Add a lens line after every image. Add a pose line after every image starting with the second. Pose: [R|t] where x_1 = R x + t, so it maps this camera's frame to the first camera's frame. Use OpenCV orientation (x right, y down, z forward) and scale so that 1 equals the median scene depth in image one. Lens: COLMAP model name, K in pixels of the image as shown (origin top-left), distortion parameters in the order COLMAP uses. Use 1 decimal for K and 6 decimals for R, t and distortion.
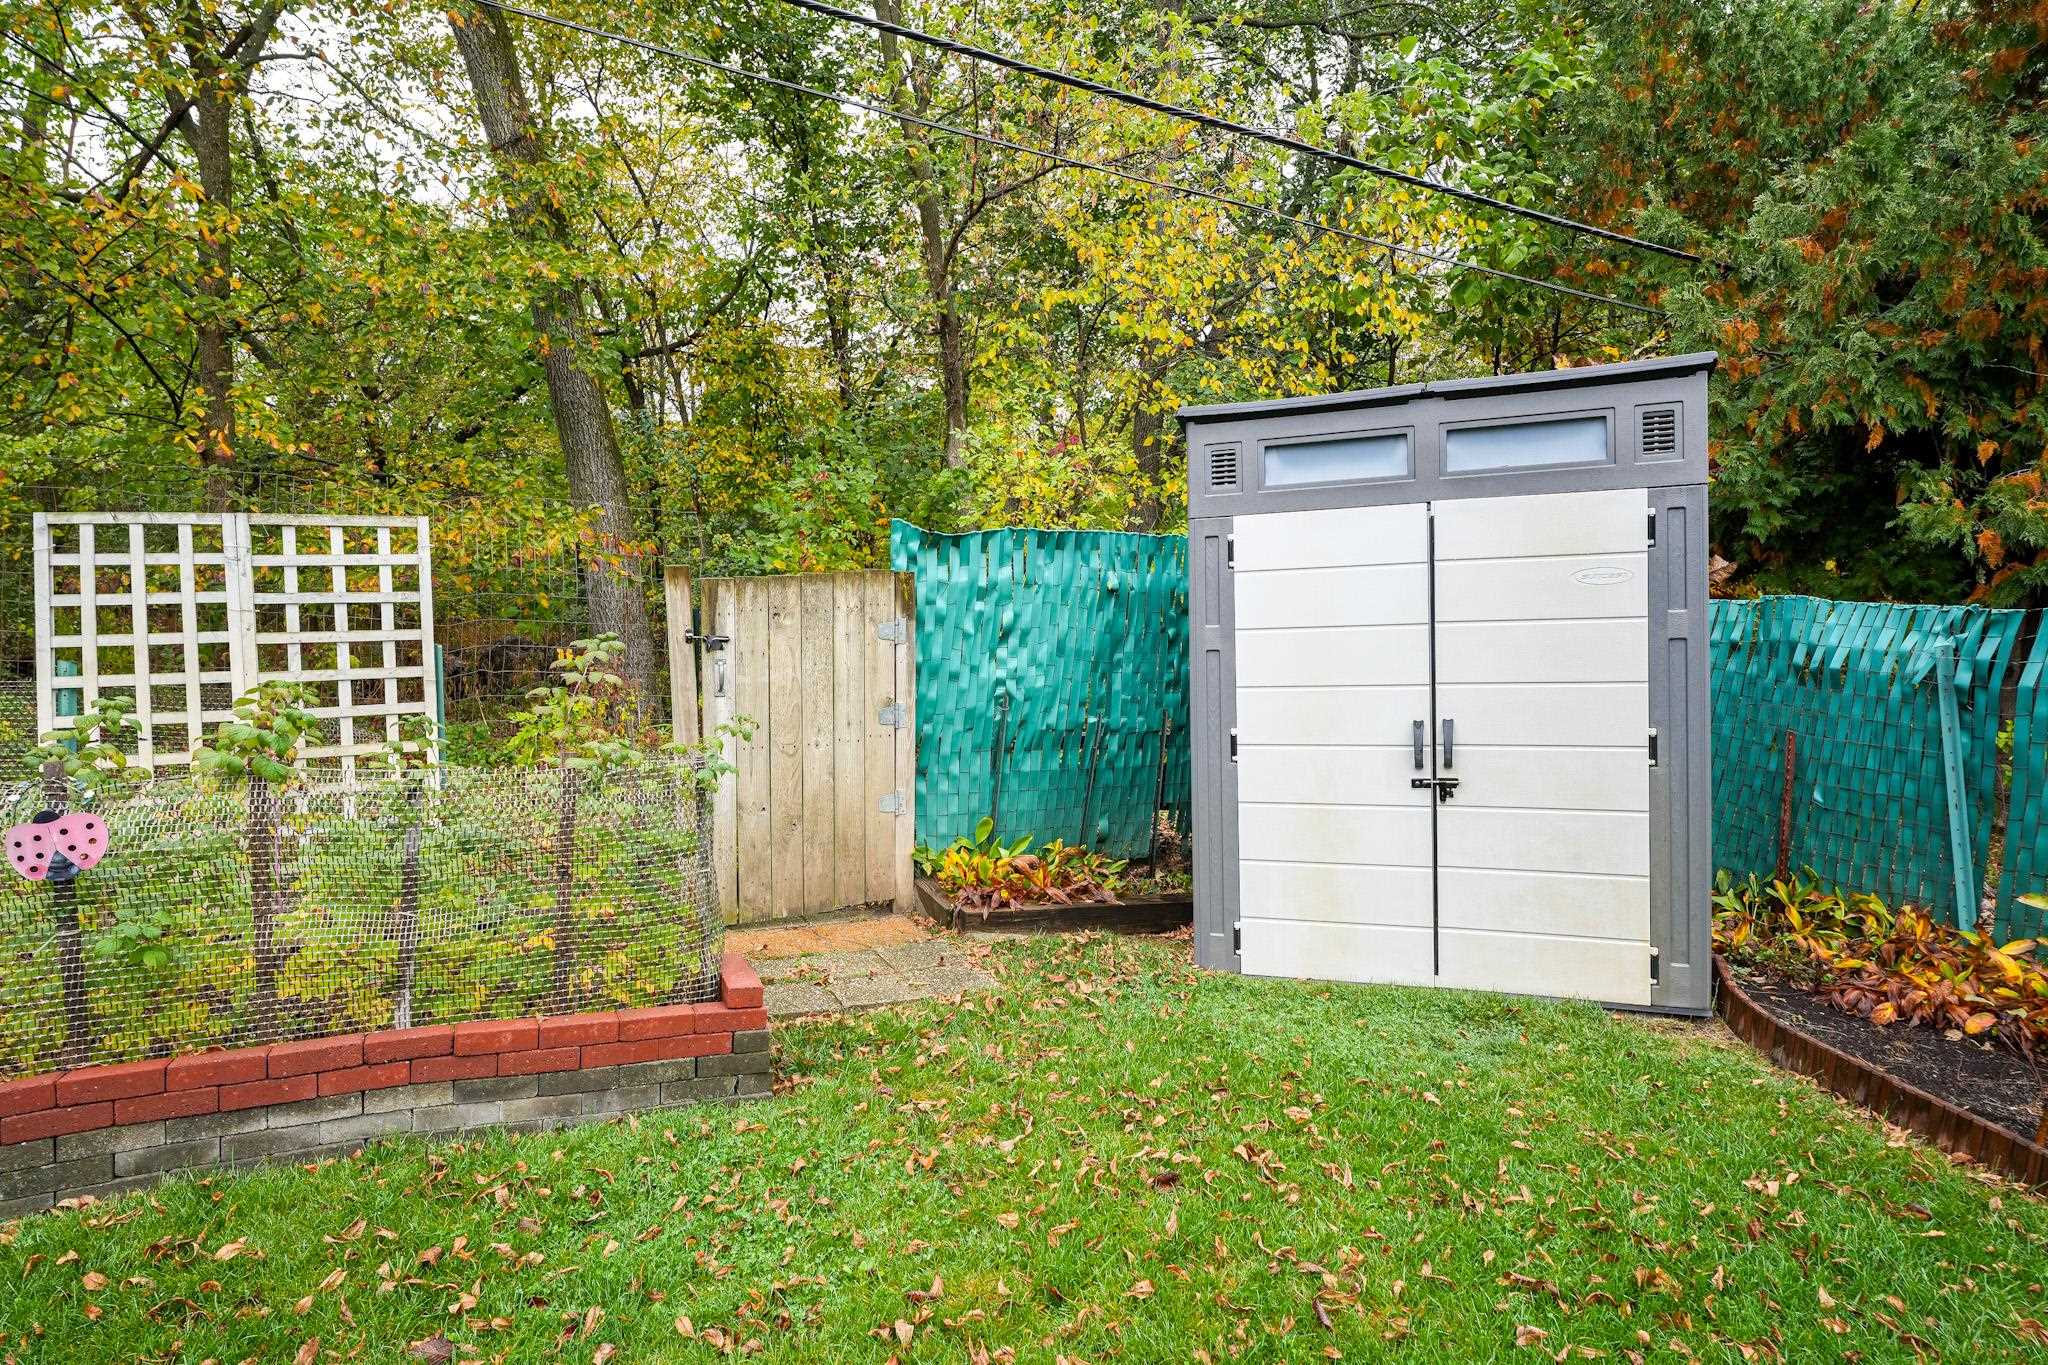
lens RADIAL K [[1173.8, 0, 1024.0], [0, 1173.8, 682.5], [0, 0, 1]] dist [-0.005968, 0.021069]
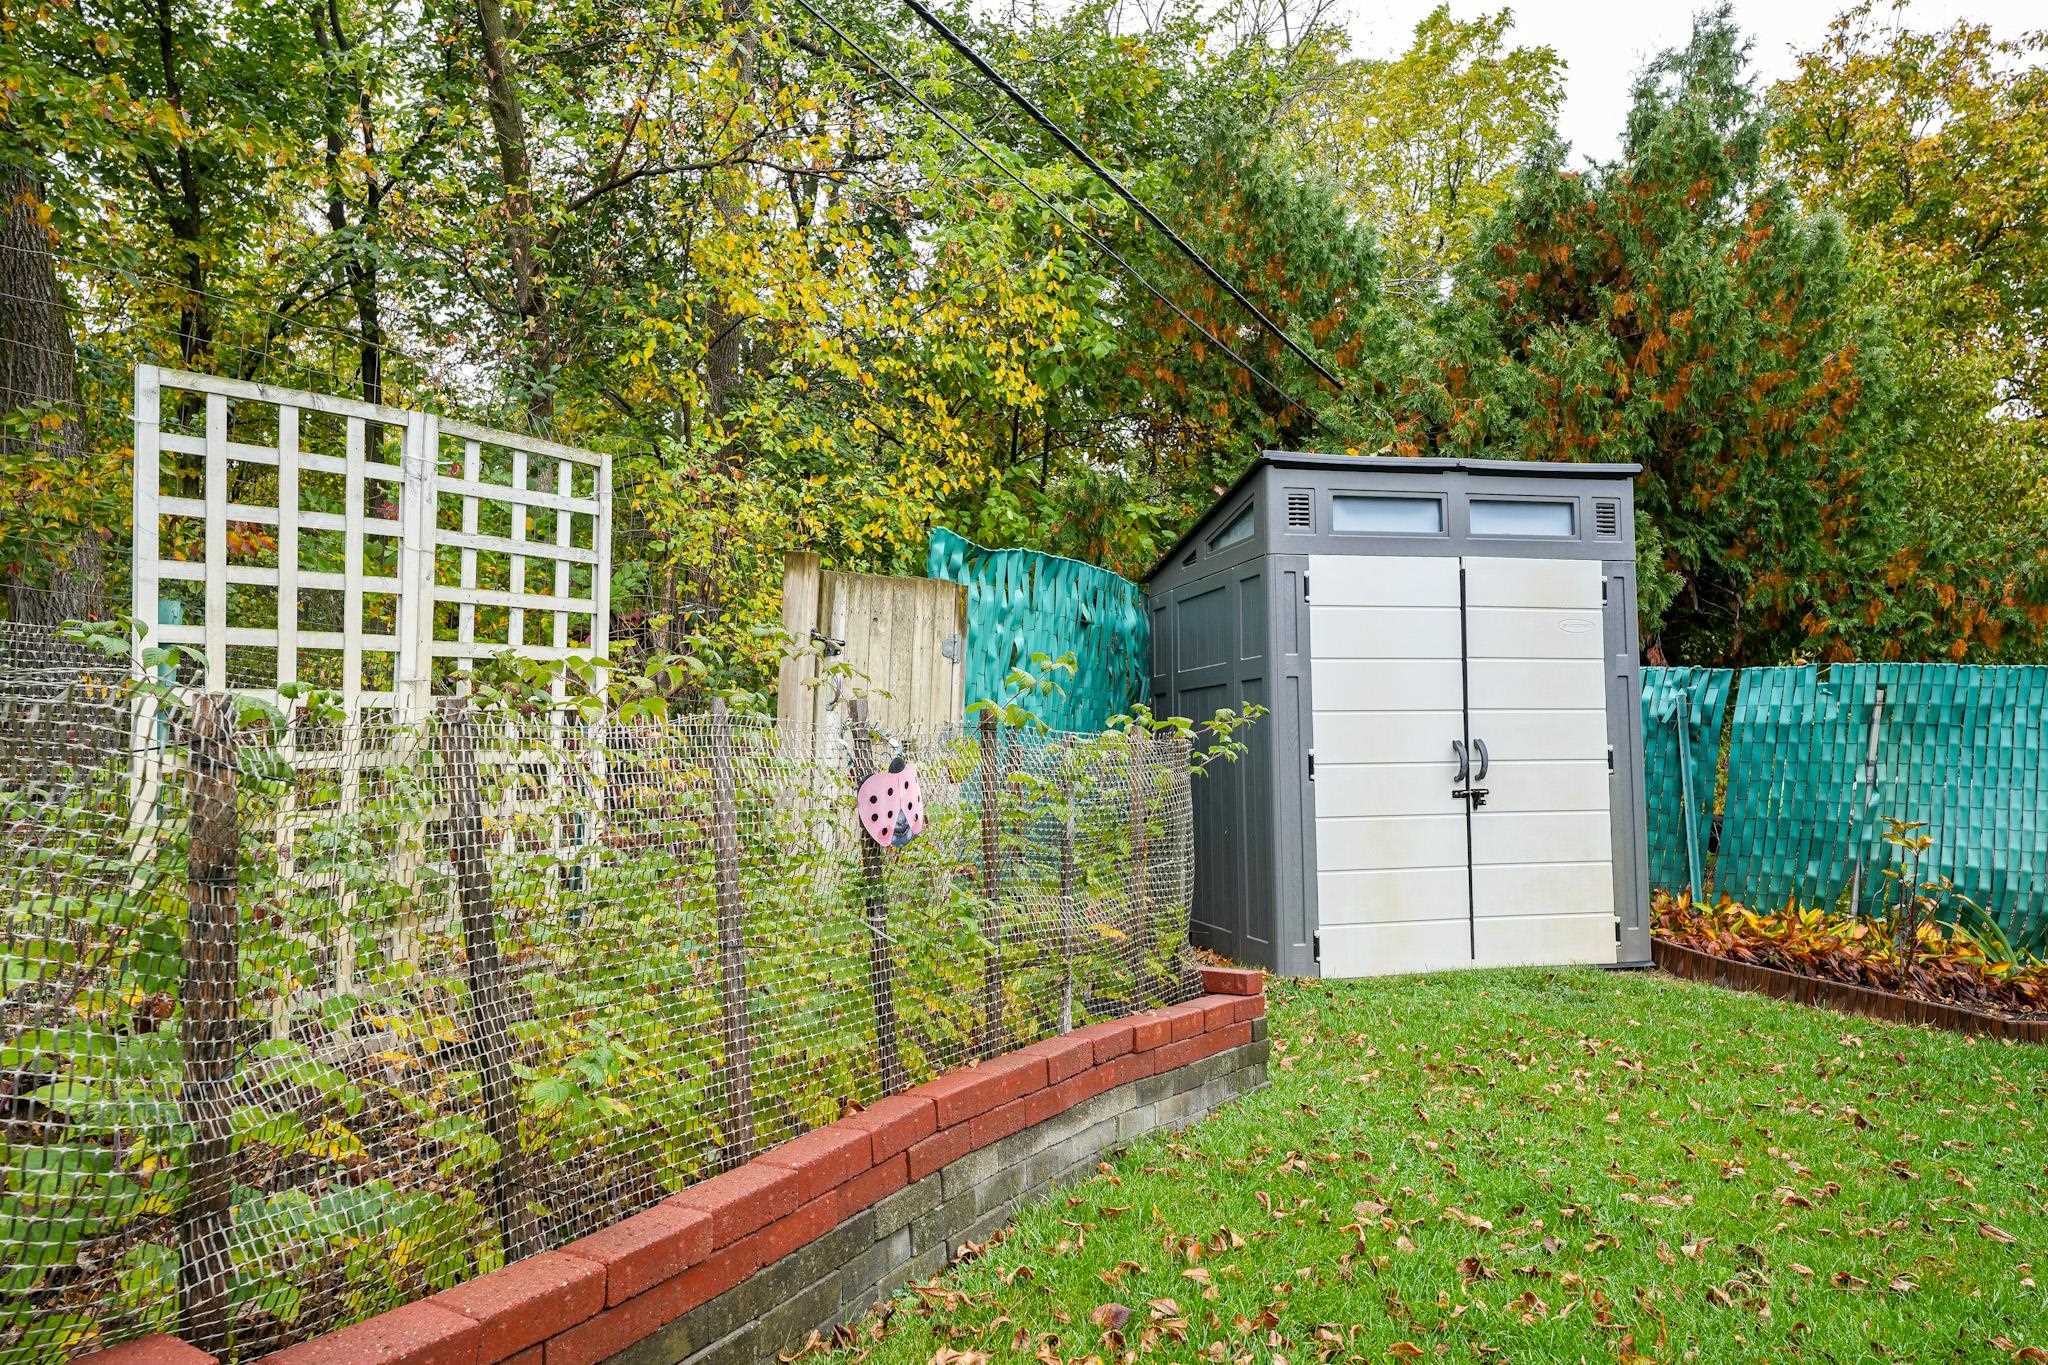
lens RADIAL K [[1375.2, 0, 1024.0], [0, 1375.2, 682.5], [0, 0, 1]] dist [0.006956, 0.055217]
pose [[0.817267, 0.041586, 0.574757, -0.819754], [0.006994, 0.996603, -0.082054, 0.085544], [-0.576217, 0.071079, 0.814200, 0.123078]]
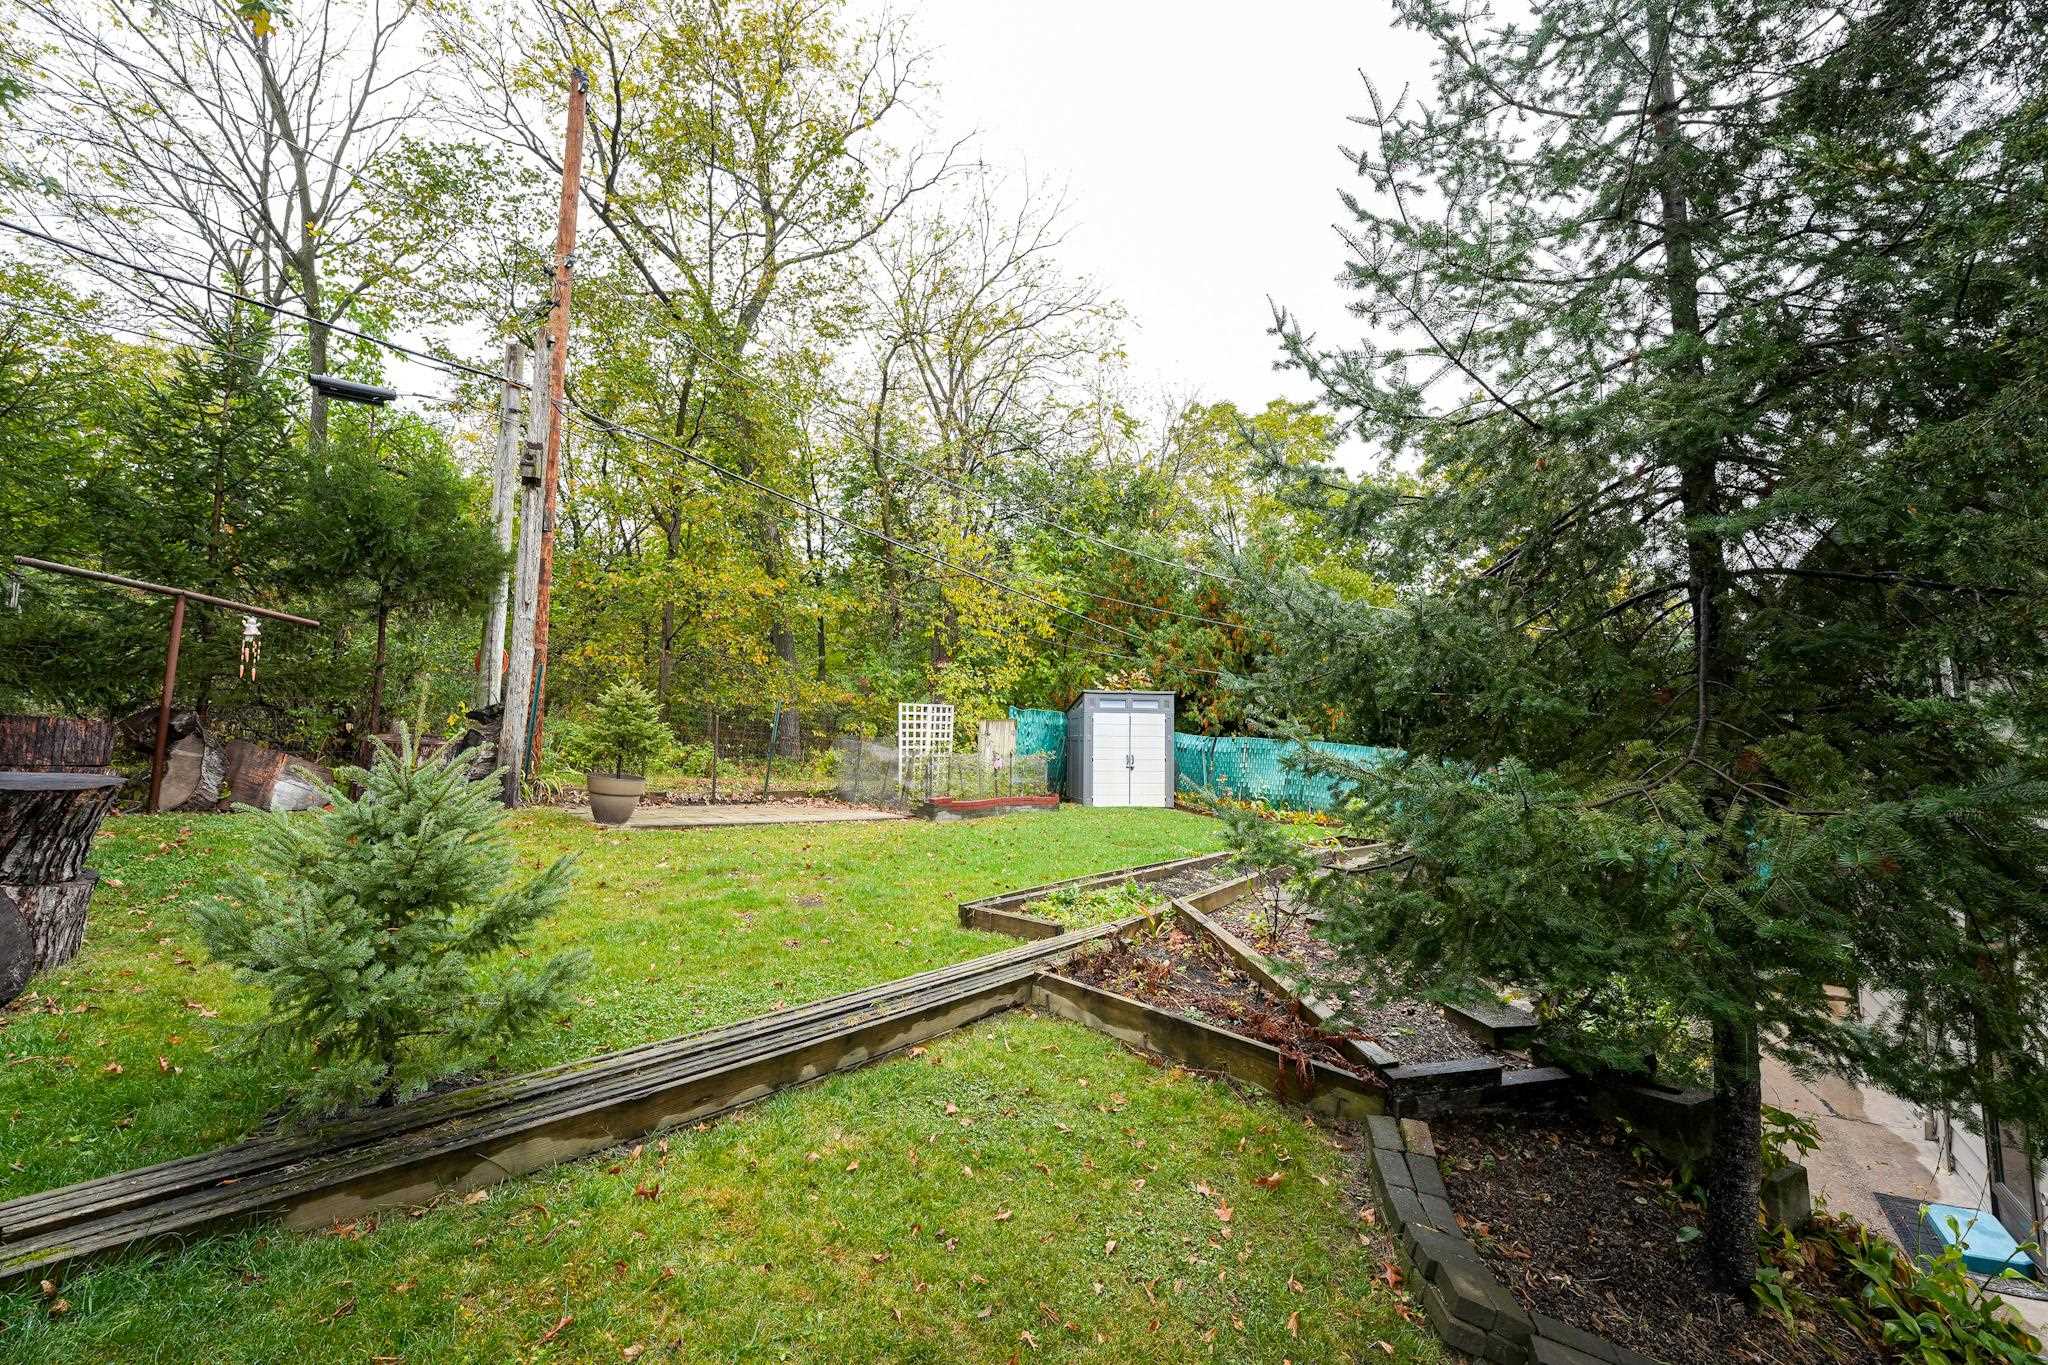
lens RADIAL K [[838.5, 0, 1036.1], [0, 838.5, 681.0], [0, 0, 1]] dist [-0.029457, 0.003754]
pose [[0.848296, 0.070094, 0.524862, -2.002145], [-0.019273, 0.994630, -0.101682, 0.092222], [-0.529171, 0.076141, 0.845092, -1.974568]]
